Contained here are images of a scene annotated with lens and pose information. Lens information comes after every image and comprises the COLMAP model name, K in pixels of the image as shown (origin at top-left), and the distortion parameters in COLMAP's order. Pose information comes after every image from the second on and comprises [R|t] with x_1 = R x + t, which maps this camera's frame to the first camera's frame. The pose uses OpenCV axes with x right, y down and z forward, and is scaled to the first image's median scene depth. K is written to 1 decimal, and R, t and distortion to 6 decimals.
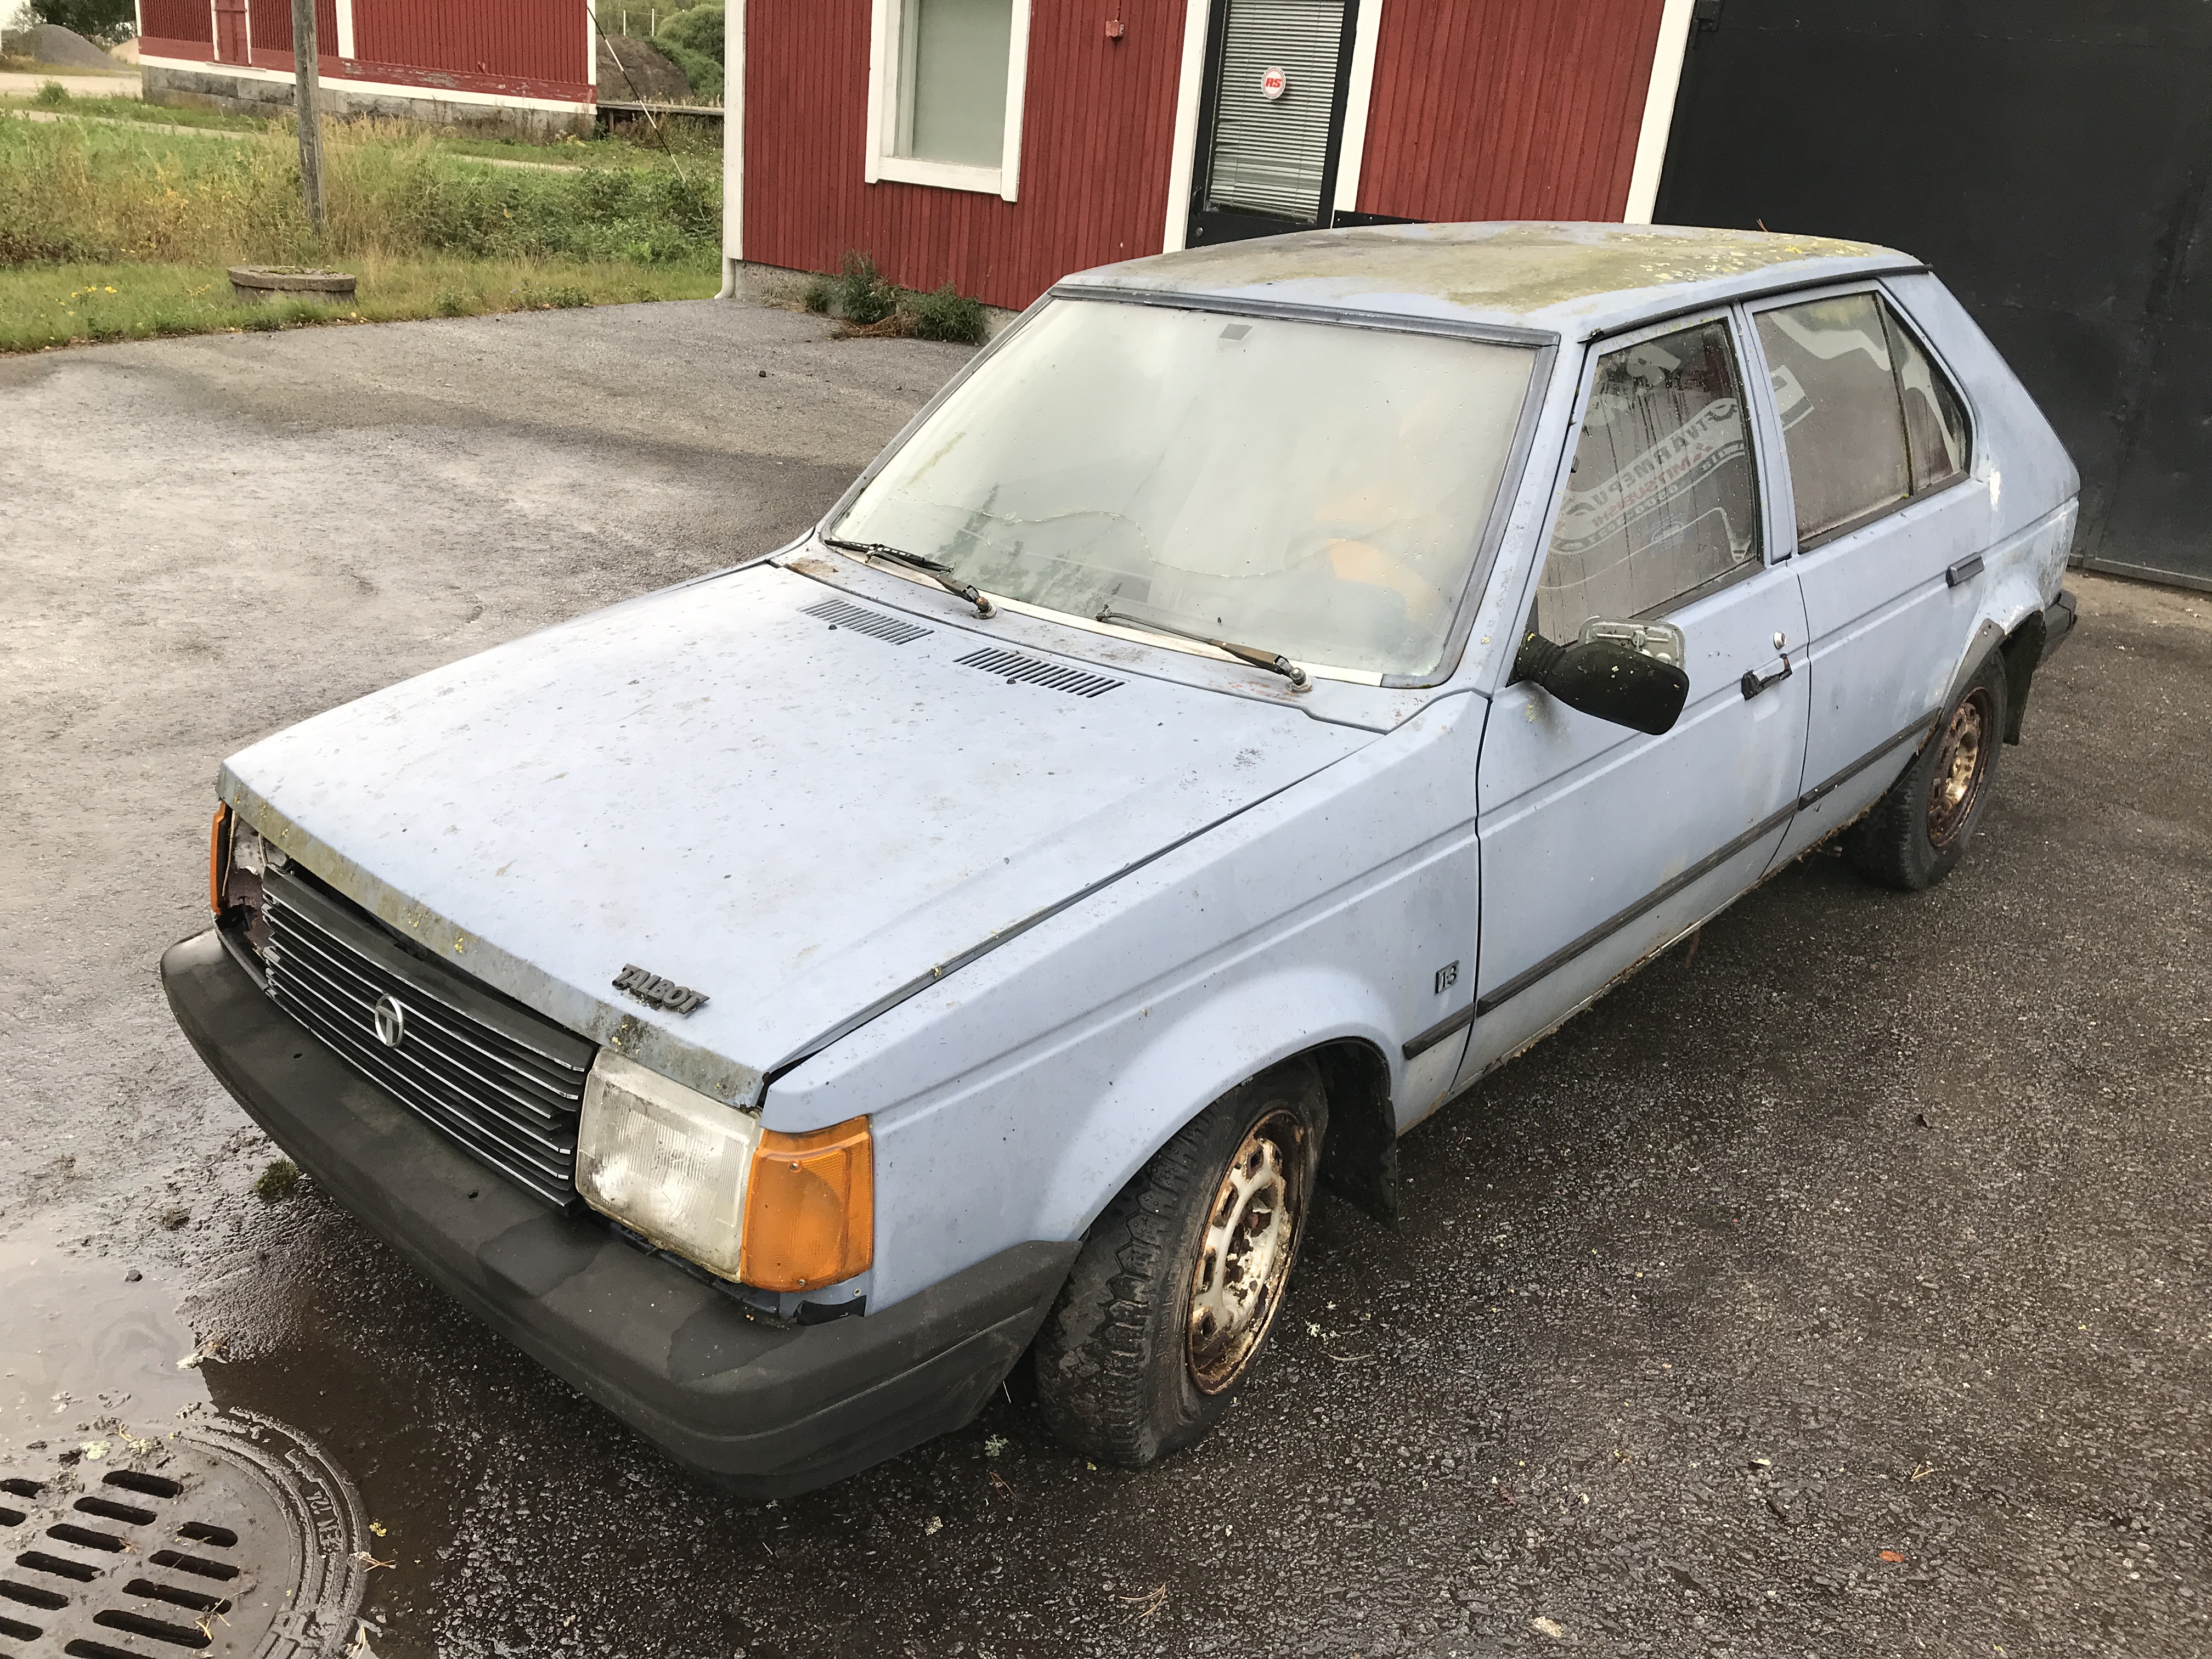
lens RADIAL K [[1776.3, 0, 1106.0], [0, 1776.3, 829.5], [0, 0, 1]] dist [0.028235, -0.005251]
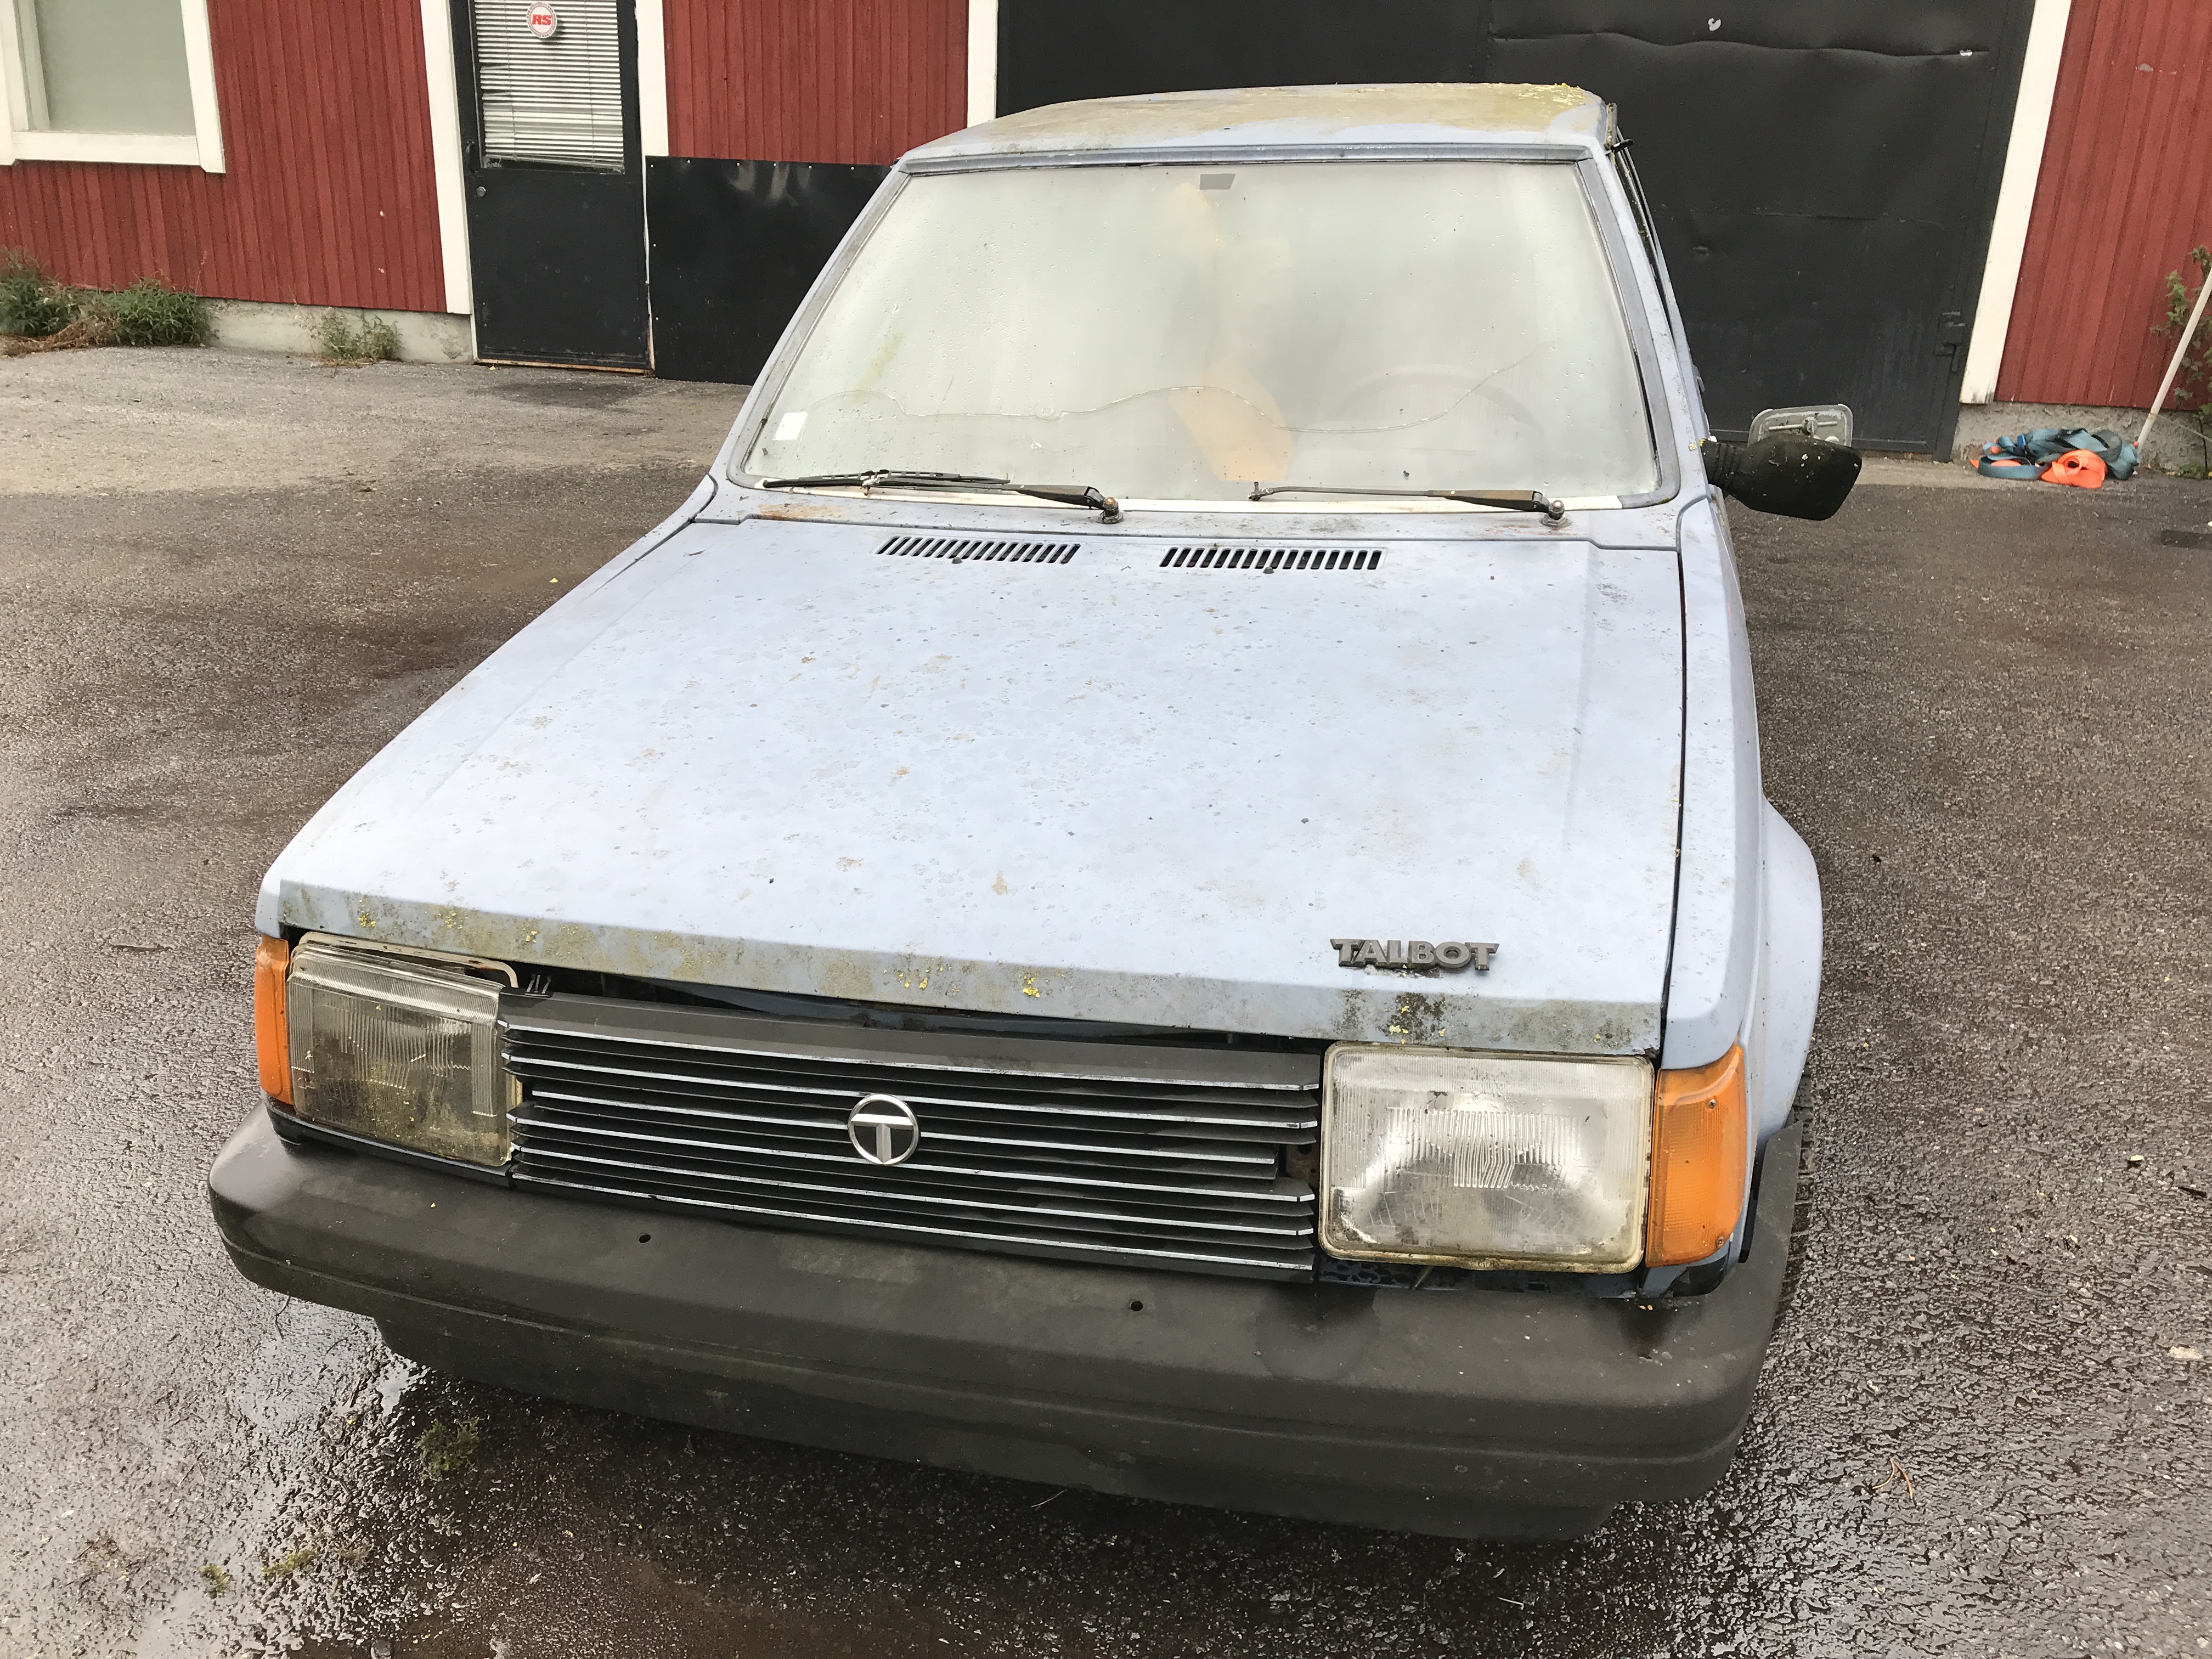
lens RADIAL K [[1776.3, 0, 1106.0], [0, 1776.3, 829.5], [0, 0, 1]] dist [0.028235, -0.005251]
pose [[0.874905, -0.221200, 0.430826, -0.150906], [0.217113, 0.974340, 0.059354, -0.008612], [-0.432900, 0.041608, 0.900481, 0.076373]]
